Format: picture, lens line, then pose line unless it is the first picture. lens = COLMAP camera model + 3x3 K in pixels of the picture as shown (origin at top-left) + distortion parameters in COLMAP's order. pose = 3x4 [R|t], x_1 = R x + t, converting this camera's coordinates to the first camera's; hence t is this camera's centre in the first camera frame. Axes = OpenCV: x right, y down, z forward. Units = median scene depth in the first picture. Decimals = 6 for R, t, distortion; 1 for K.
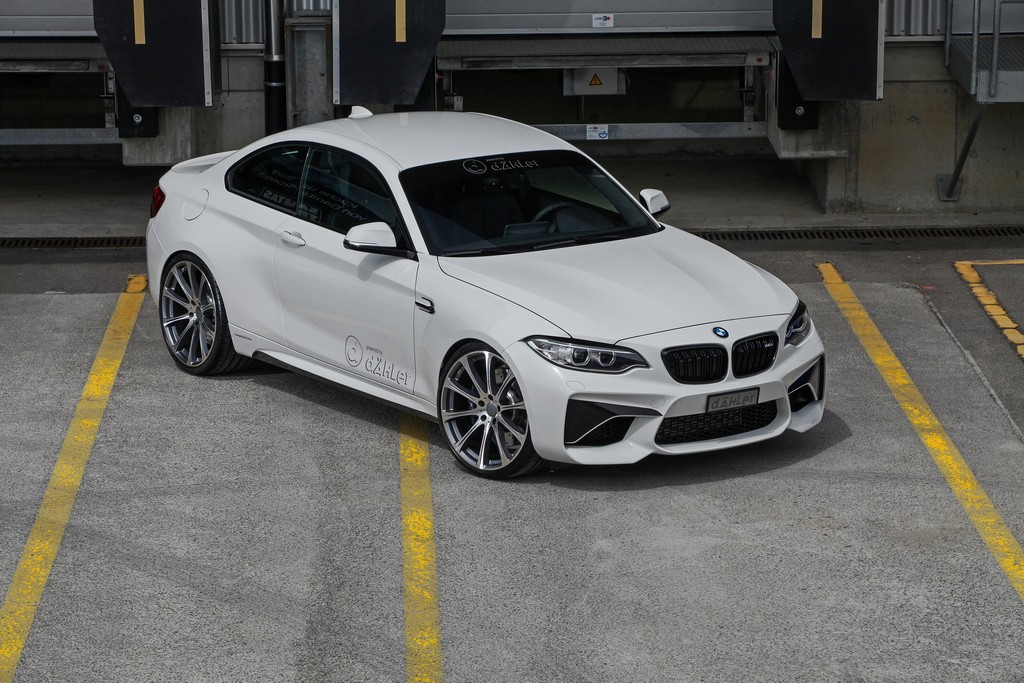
lens RADIAL K [[3511.0, 0, 512.0], [0, 3511.0, 341.5], [0, 0, 1]] dist [0.183546, 1.948799]
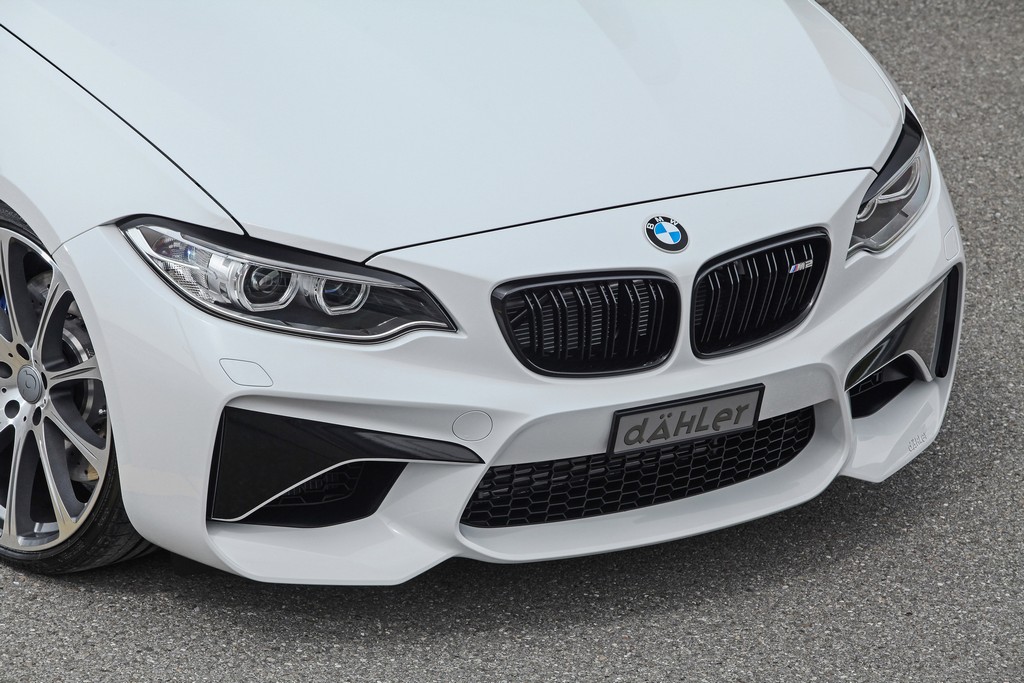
lens RADIAL K [[5028.4, 0, 512.0], [0, 5028.4, 341.5], [0, 0, 1]] dist [1.009364, 9.182518]
pose [[0.997204, 0.072361, -0.018654, 0.049032], [-0.068324, 0.983995, 0.164577, -0.069295], [0.030265, -0.162843, 0.986188, 0.440290]]
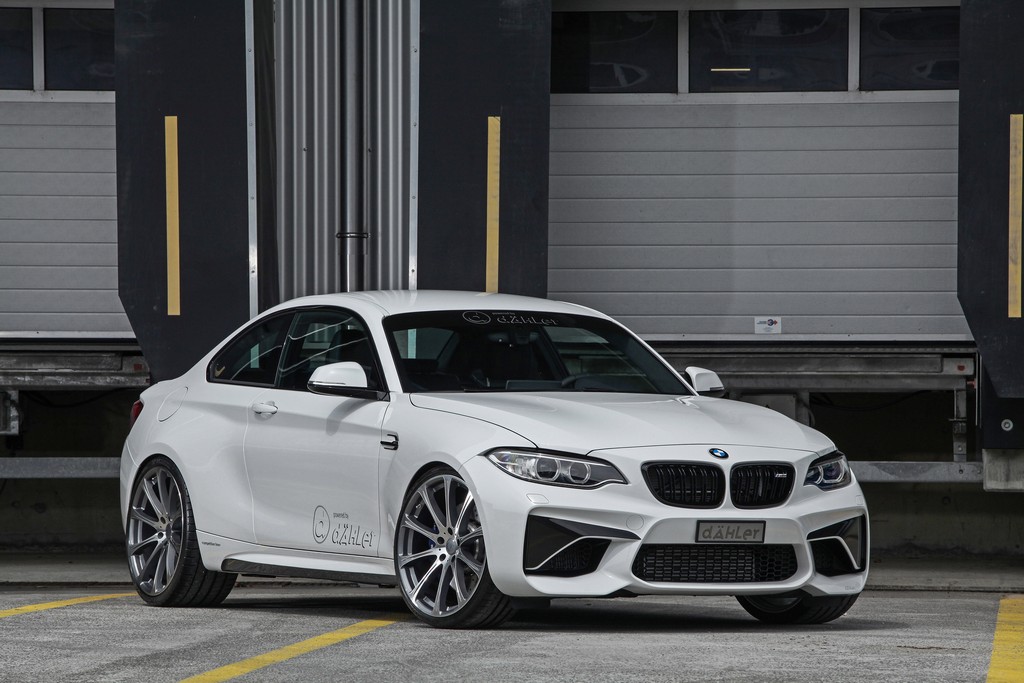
lens RADIAL K [[5585.4, 0, 512.0], [0, 5585.4, 341.5], [0, 0, 1]] dist [1.440370, 22.576323]
pose [[0.991230, 0.008101, -0.131897, 0.170686], [-0.038125, 0.973207, -0.226747, 0.253671], [0.126527, 0.229787, 0.964981, -0.285944]]
